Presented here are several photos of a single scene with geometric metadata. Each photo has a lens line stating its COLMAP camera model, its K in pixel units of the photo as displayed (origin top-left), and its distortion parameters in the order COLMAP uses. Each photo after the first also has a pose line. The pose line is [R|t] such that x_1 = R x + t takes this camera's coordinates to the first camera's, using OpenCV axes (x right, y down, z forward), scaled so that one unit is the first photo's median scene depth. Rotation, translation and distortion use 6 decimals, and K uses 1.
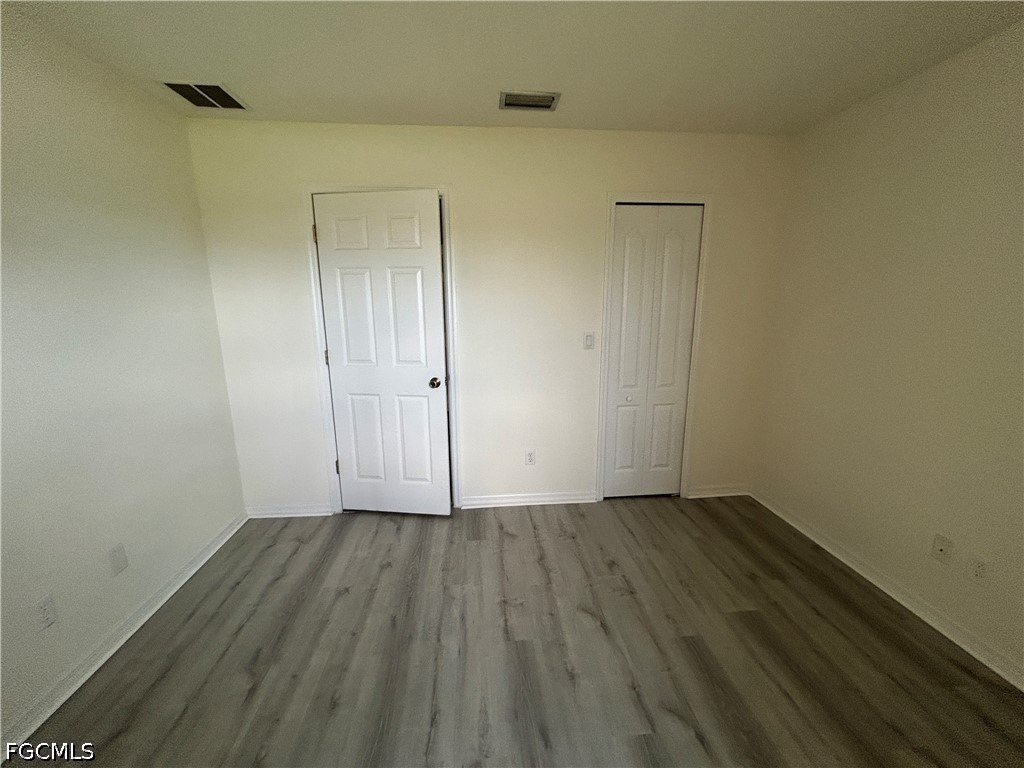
lens RADIAL K [[414.4, 0, 510.7], [0, 414.4, 384.6], [0, 0, 1]] dist [-0.004000, 0.002275]
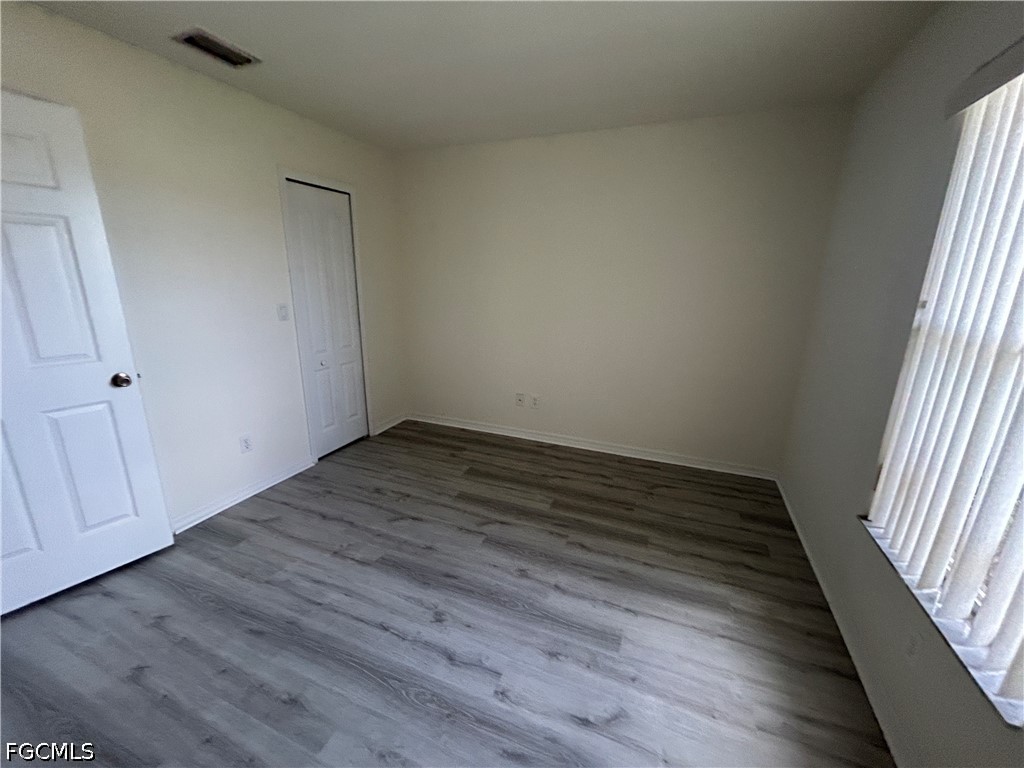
lens RADIAL K [[414.4, 0, 510.7], [0, 414.4, 384.6], [0, 0, 1]] dist [-0.004000, 0.002275]
pose [[0.462385, -0.213211, 0.860663, -0.531858], [0.170571, 0.973918, 0.149630, 0.012811], [-0.870118, 0.077617, 0.486692, 0.037893]]
